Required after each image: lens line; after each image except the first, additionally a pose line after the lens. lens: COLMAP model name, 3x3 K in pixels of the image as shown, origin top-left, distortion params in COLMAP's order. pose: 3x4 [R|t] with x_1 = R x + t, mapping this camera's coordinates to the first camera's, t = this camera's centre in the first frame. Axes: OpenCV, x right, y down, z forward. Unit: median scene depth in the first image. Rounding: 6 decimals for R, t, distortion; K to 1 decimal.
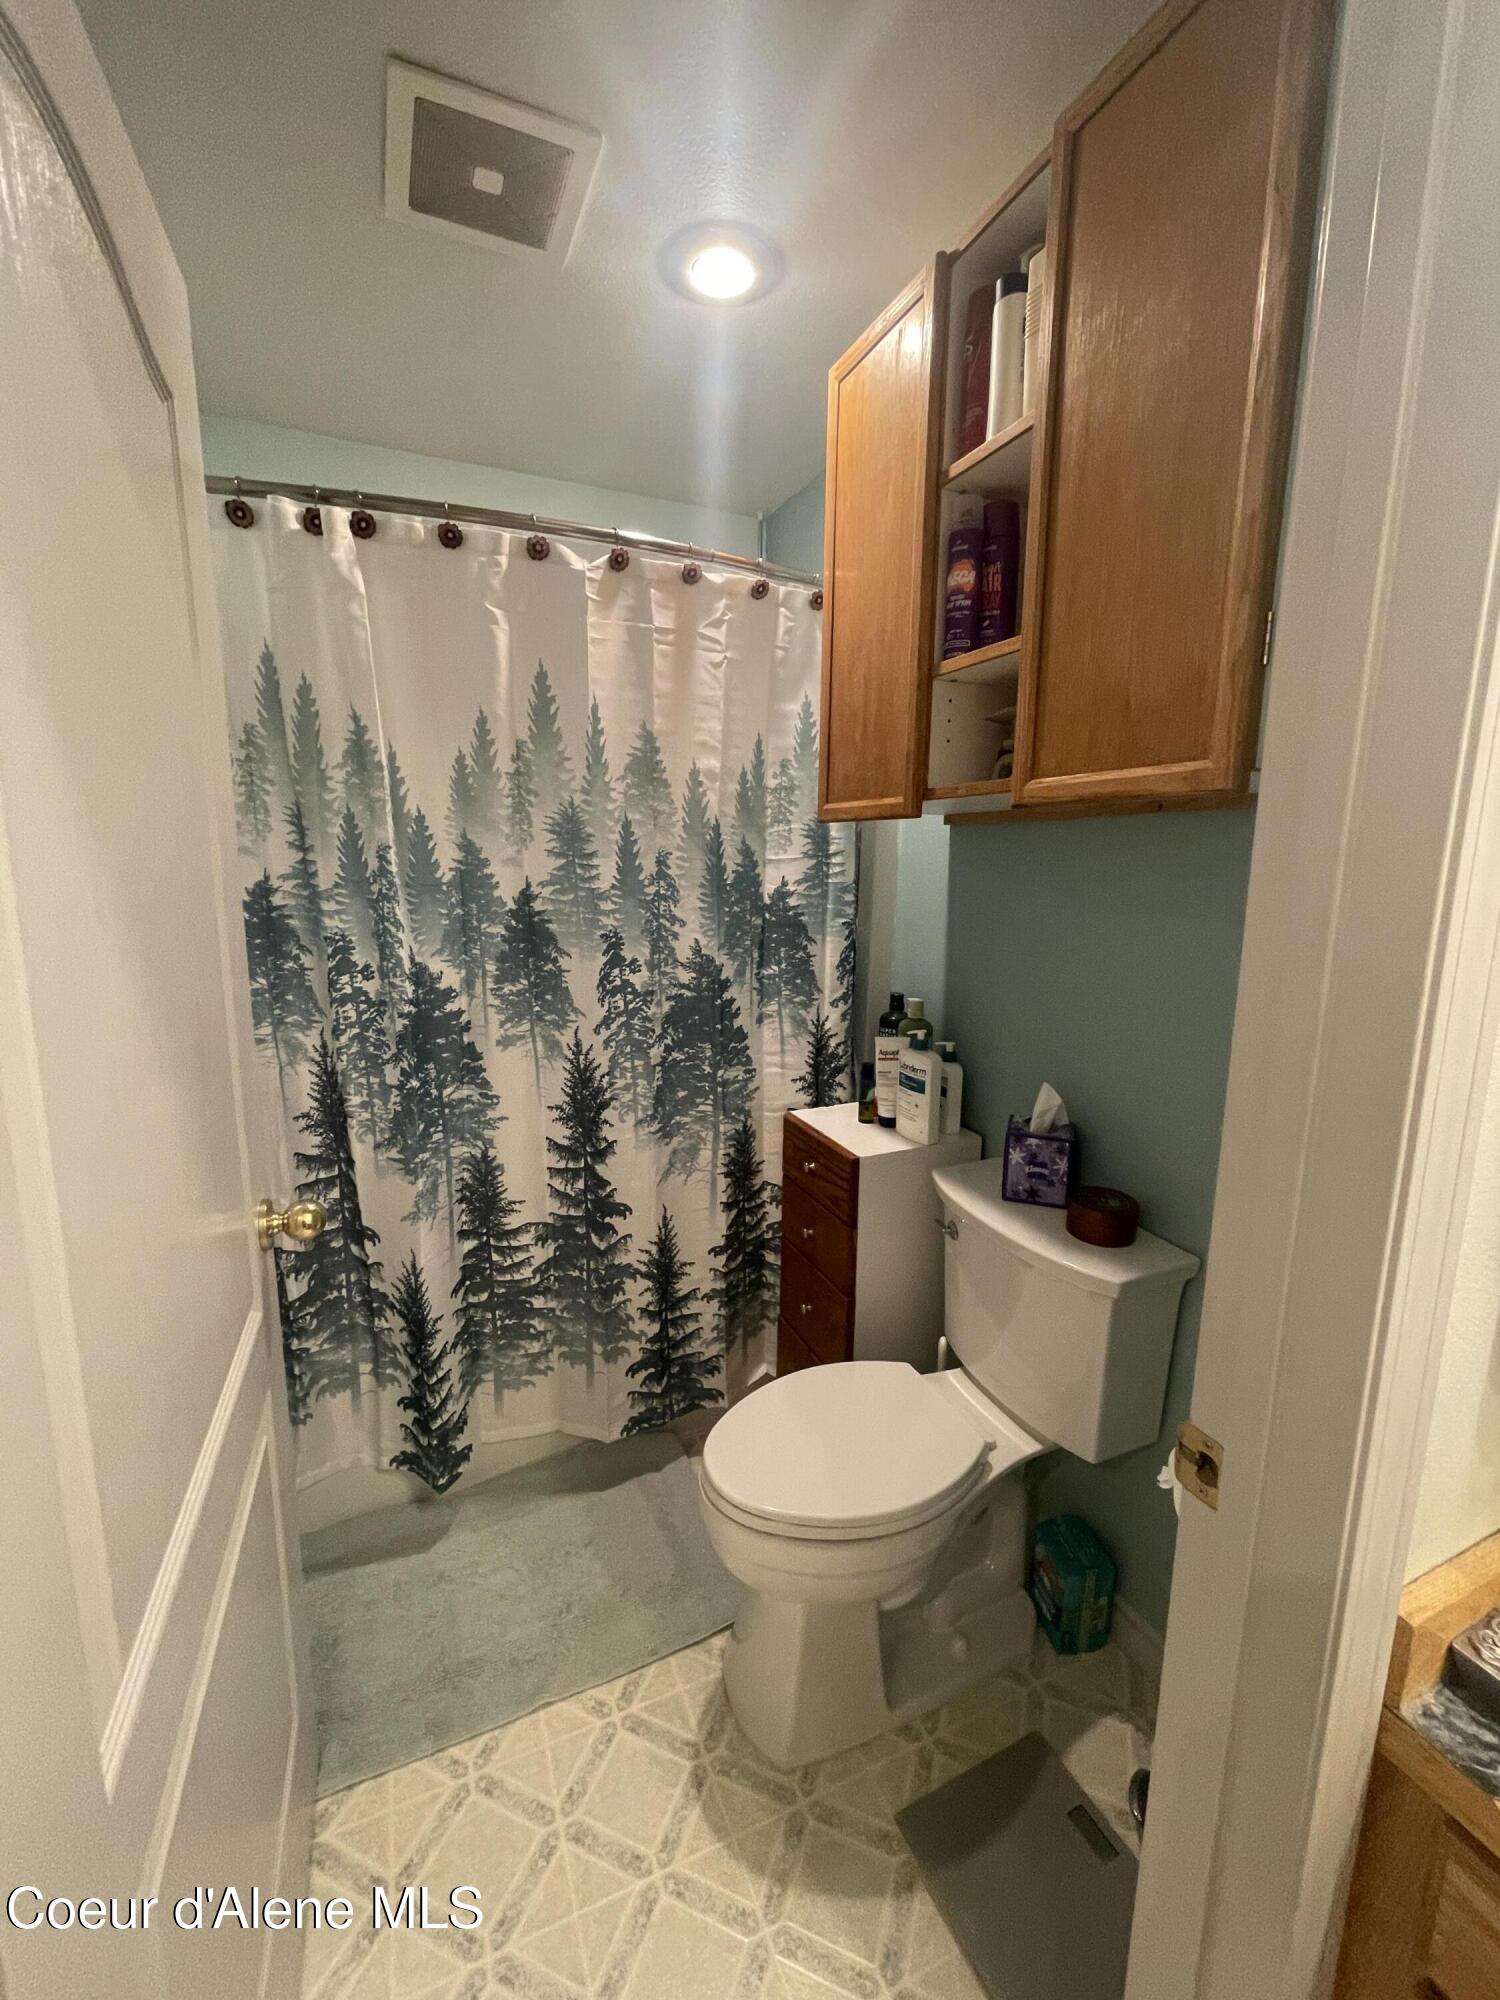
lens RADIAL K [[813.2, 0, 744.6], [0, 813.2, 998.6], [0, 0, 1]] dist [-0.001135, 0.000586]
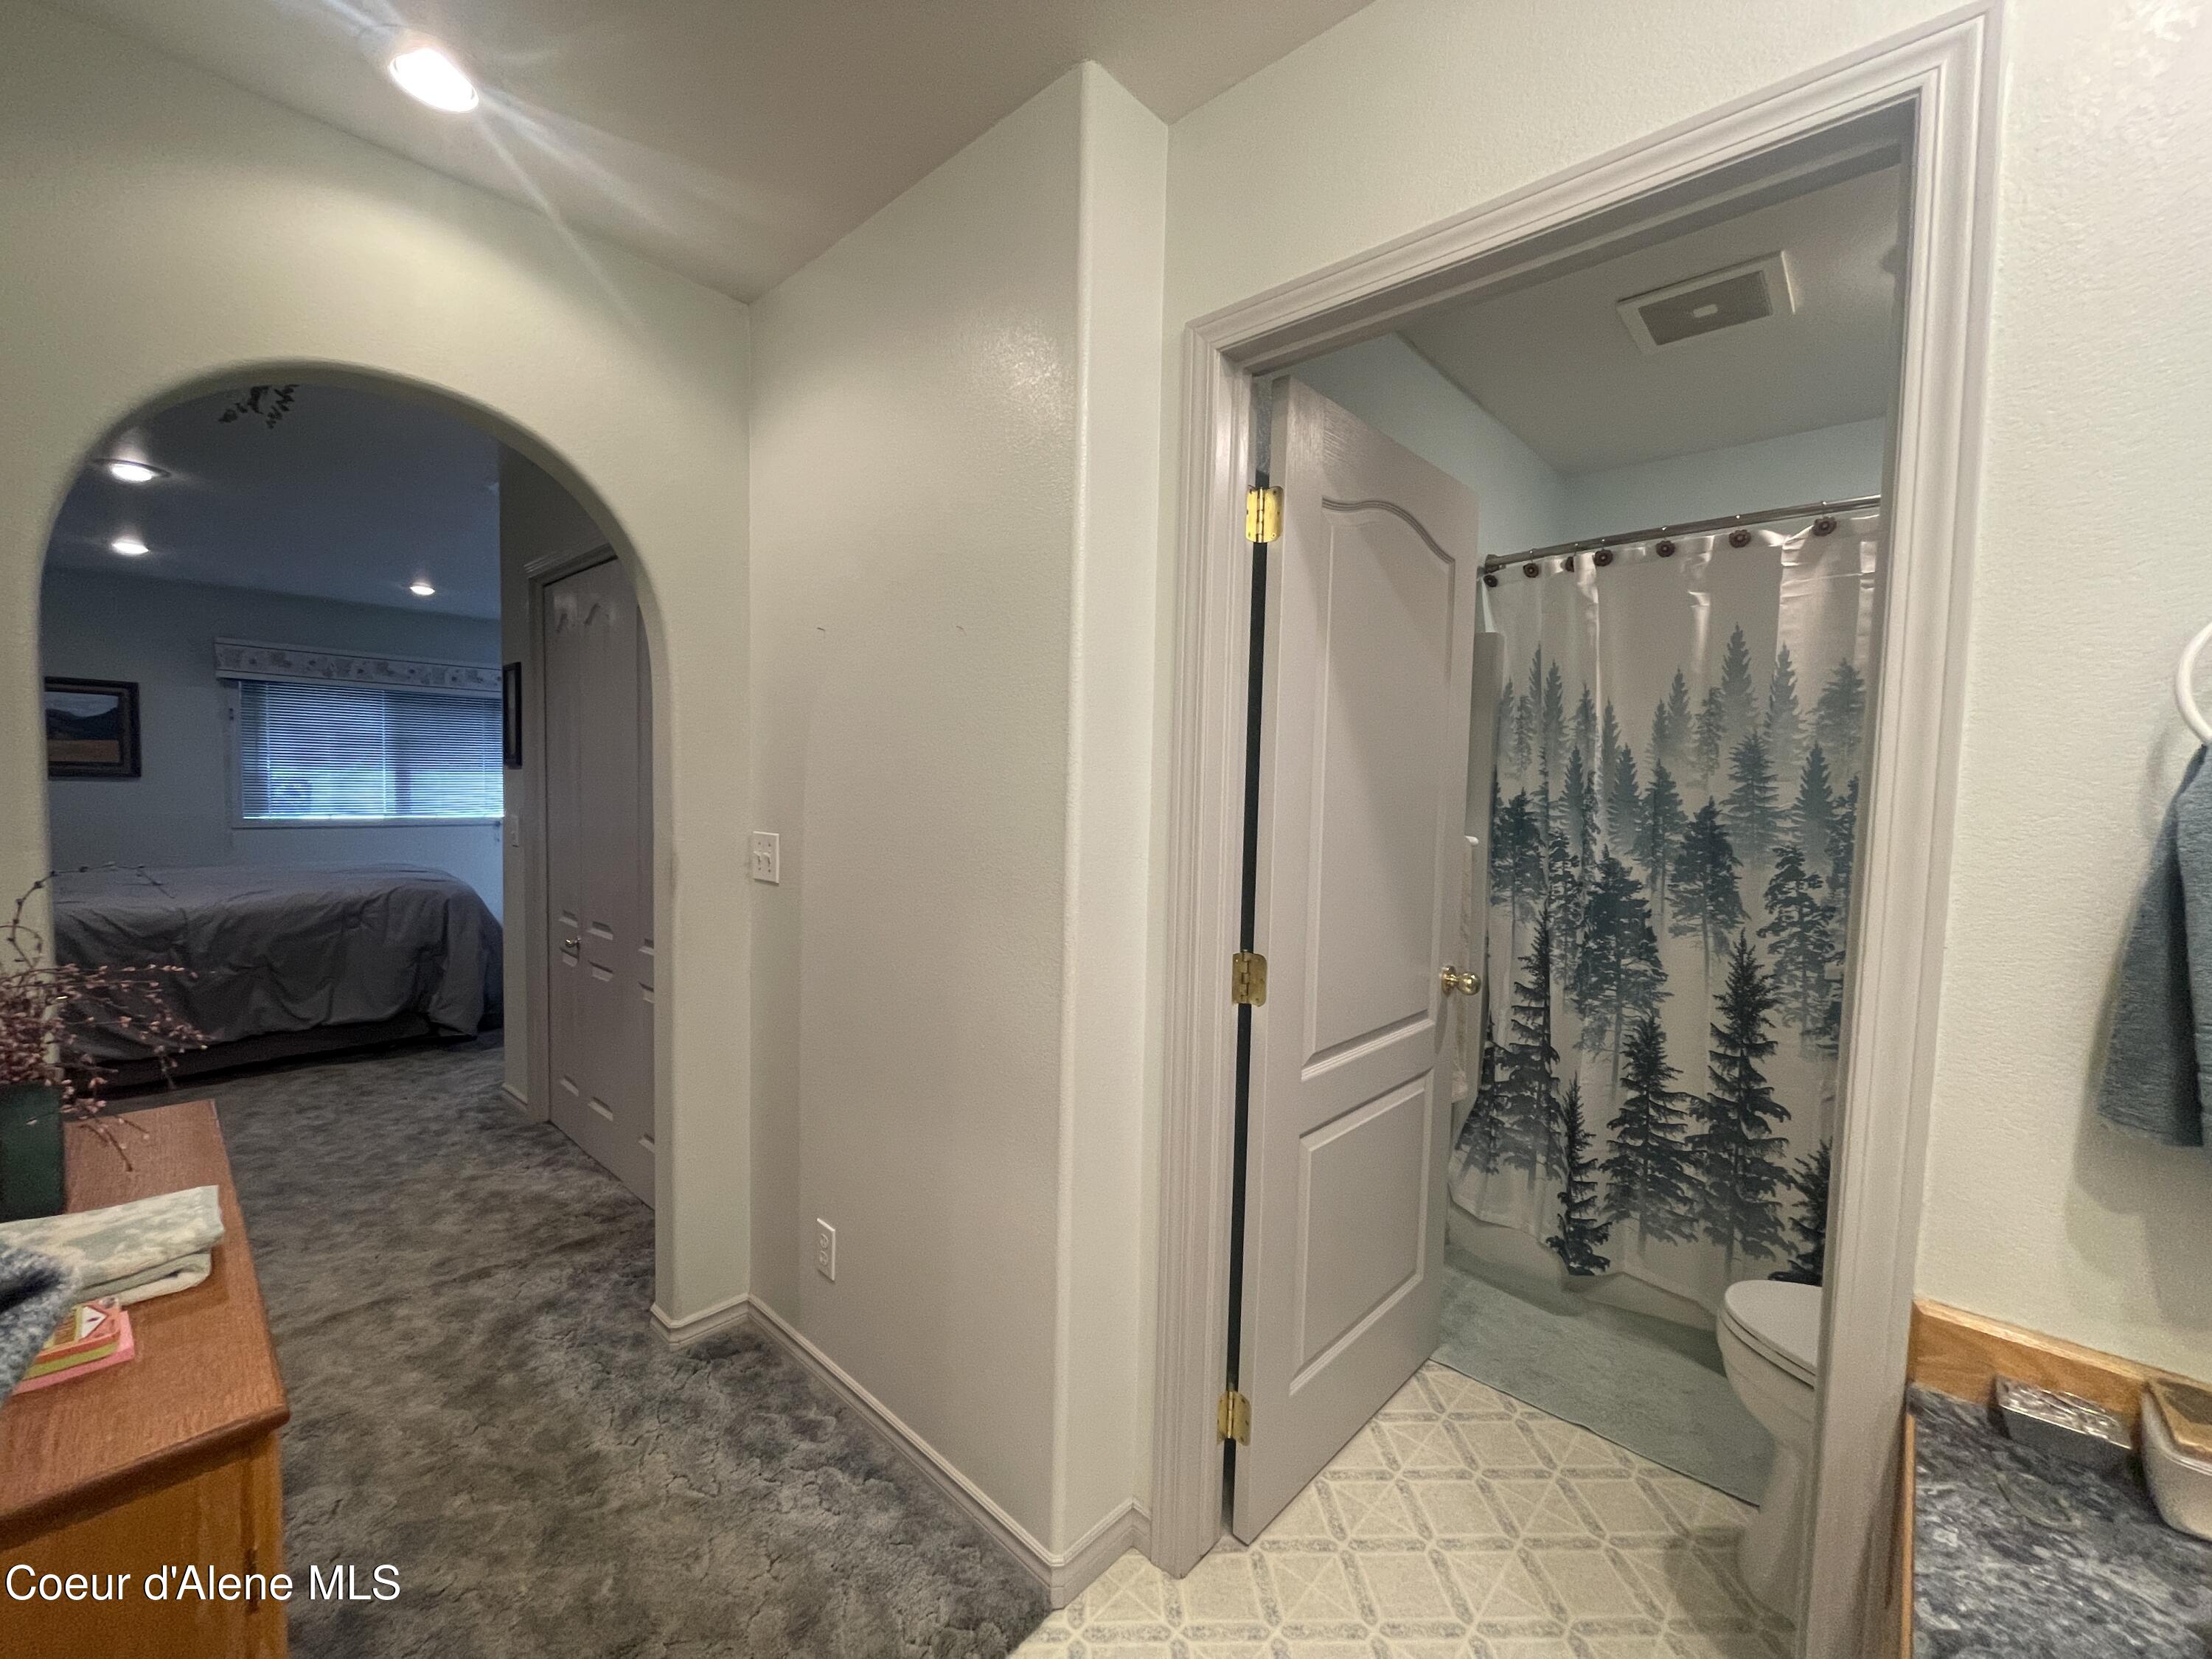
lens RADIAL K [[899.4, 0, 1101.8], [0, 899.4, 826.4], [0, 0, 1]] dist [-0.001135, 0.000586]
pose [[0.404824, 0.048822, -0.913090, 0.583815], [-0.169952, 0.985191, -0.022672, 0.077622], [0.898462, 0.164360, 0.407126, -0.349213]]
